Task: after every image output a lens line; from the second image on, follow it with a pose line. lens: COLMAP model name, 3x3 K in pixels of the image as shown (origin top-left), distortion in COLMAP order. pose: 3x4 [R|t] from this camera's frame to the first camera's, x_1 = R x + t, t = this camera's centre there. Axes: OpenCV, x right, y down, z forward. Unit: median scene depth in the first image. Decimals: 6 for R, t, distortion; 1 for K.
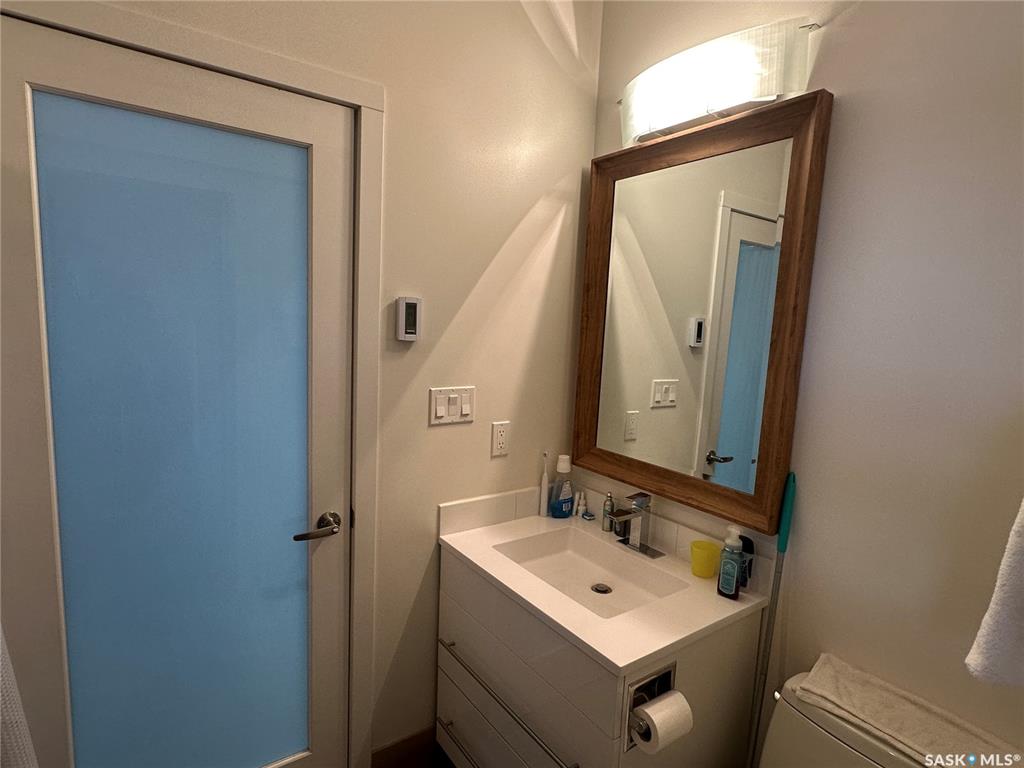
lens RADIAL K [[540.5, 0, 510.7], [0, 540.5, 388.1], [0, 0, 1]] dist [-0.000111, -0.000606]
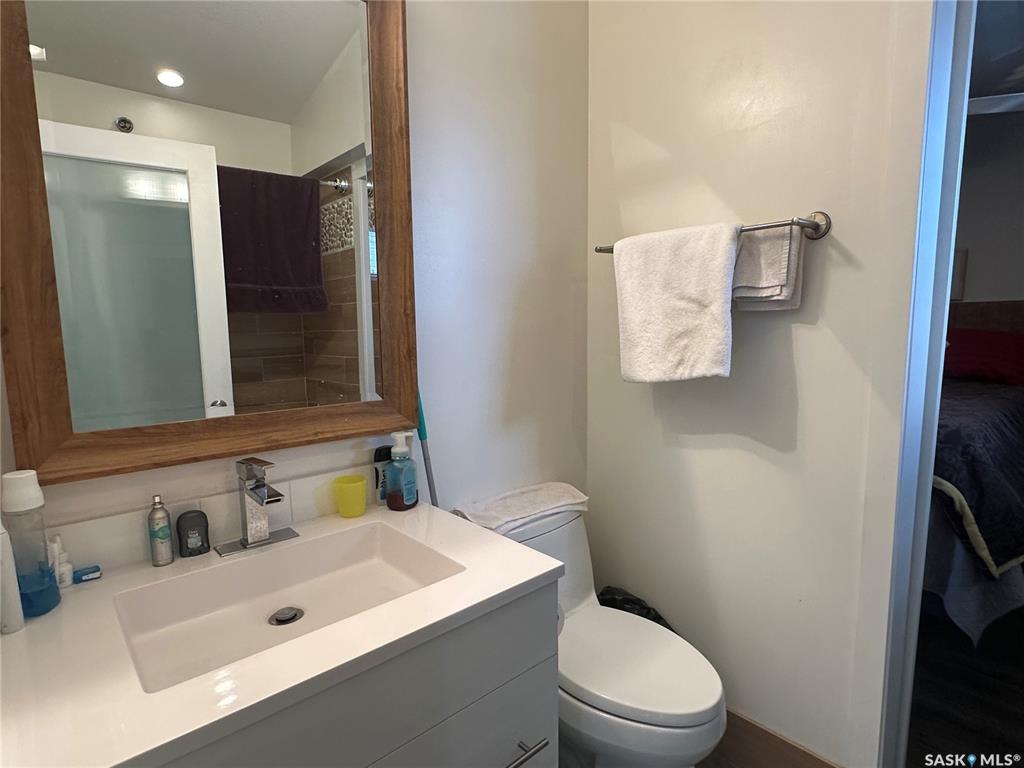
lens RADIAL K [[540.5, 0, 512.6], [0, 540.5, 384.8], [0, 0, 1]] dist [-0.000111, -0.000606]
pose [[-0.102057, -0.165154, 0.980973, -0.404747], [0.125944, 0.976042, 0.177426, 0.032925], [-0.986774, 0.141655, -0.078811, 0.724220]]
